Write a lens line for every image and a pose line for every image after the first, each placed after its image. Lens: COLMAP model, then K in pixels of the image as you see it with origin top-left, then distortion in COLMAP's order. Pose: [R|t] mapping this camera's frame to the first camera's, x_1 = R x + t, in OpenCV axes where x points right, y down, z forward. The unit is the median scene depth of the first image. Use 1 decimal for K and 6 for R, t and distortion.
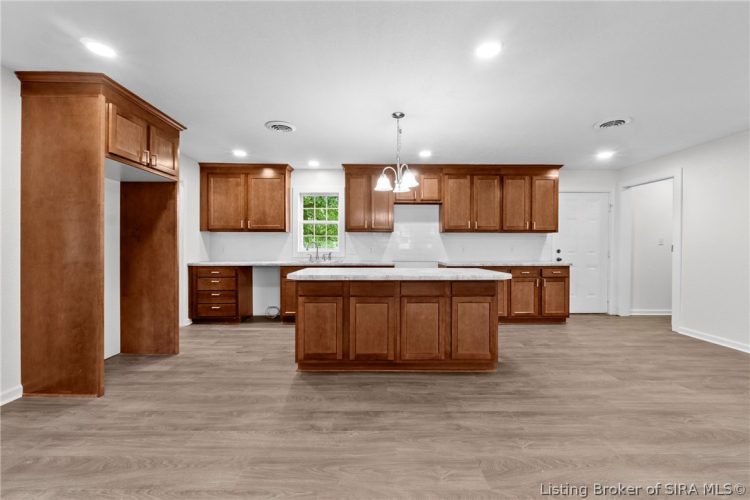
lens RADIAL K [[318.1, 0, 373.8], [0, 318.1, 248.3], [0, 0, 1]] dist [-0.003853, -0.000191]
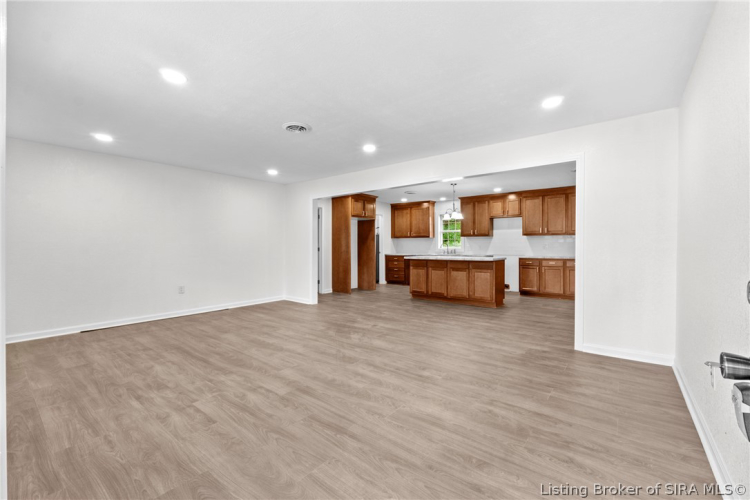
lens RADIAL K [[318.1, 0, 373.8], [0, 318.1, 248.3], [0, 0, 1]] dist [-0.003853, -0.000191]
pose [[0.777905, 0.000727, -0.628382, 0.658189], [0.001377, 0.999995, 0.002861, 0.003877], [0.628381, -0.003091, 0.777900, -0.656409]]
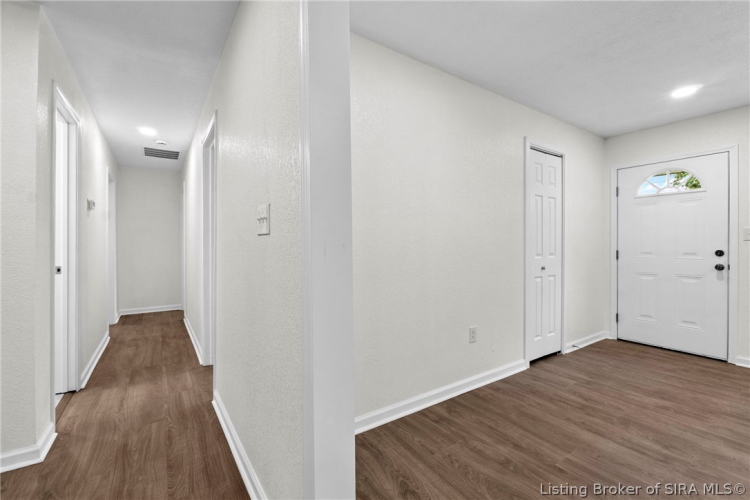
lens RADIAL K [[322.6, 0, 371.0], [0, 322.6, 245.4], [0, 0, 1]] dist [-0.005215, -0.000419]
pose [[-0.552147, -0.006780, 0.833719, 0.370267], [0.001196, 0.999959, 0.008924, -0.002276], [-0.833746, 0.005924, -0.552116, 0.335148]]
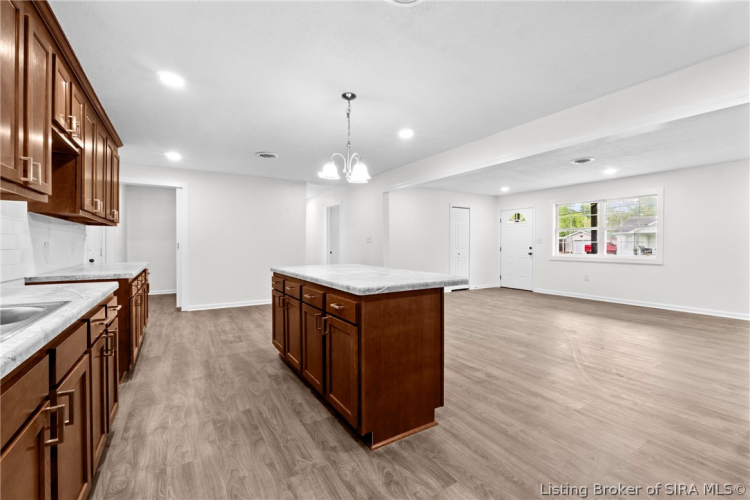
lens RADIAL K [[318.1, 0, 373.8], [0, 318.1, 248.3], [0, 0, 1]] dist [-0.003853, -0.000191]
pose [[-0.519911, -0.012965, 0.854122, -0.476603], [0.001694, 0.999867, 0.016209, -0.006069], [-0.854219, 0.009874, -0.519820, 0.925516]]
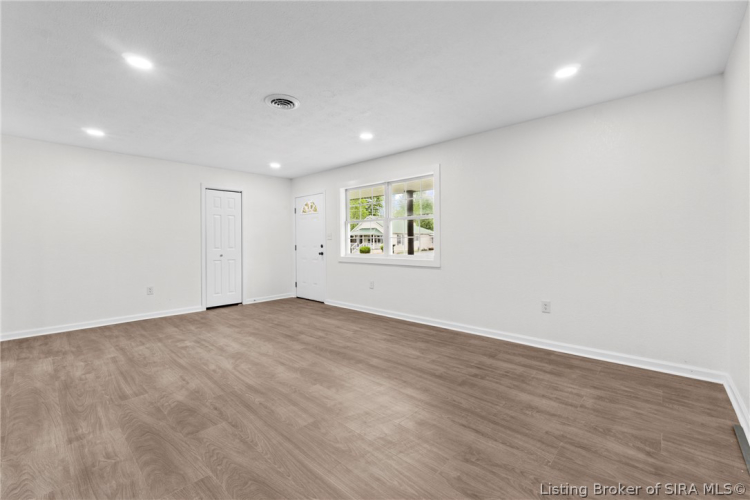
lens RADIAL K [[318.1, 0, 373.8], [0, 318.1, 248.3], [0, 0, 1]] dist [-0.003853, -0.000191]
pose [[-0.732789, -0.010629, 0.680373, -0.500652], [0.007462, 0.999692, 0.023654, 0.000823], [-0.680415, 0.022410, -0.732484, 0.141975]]
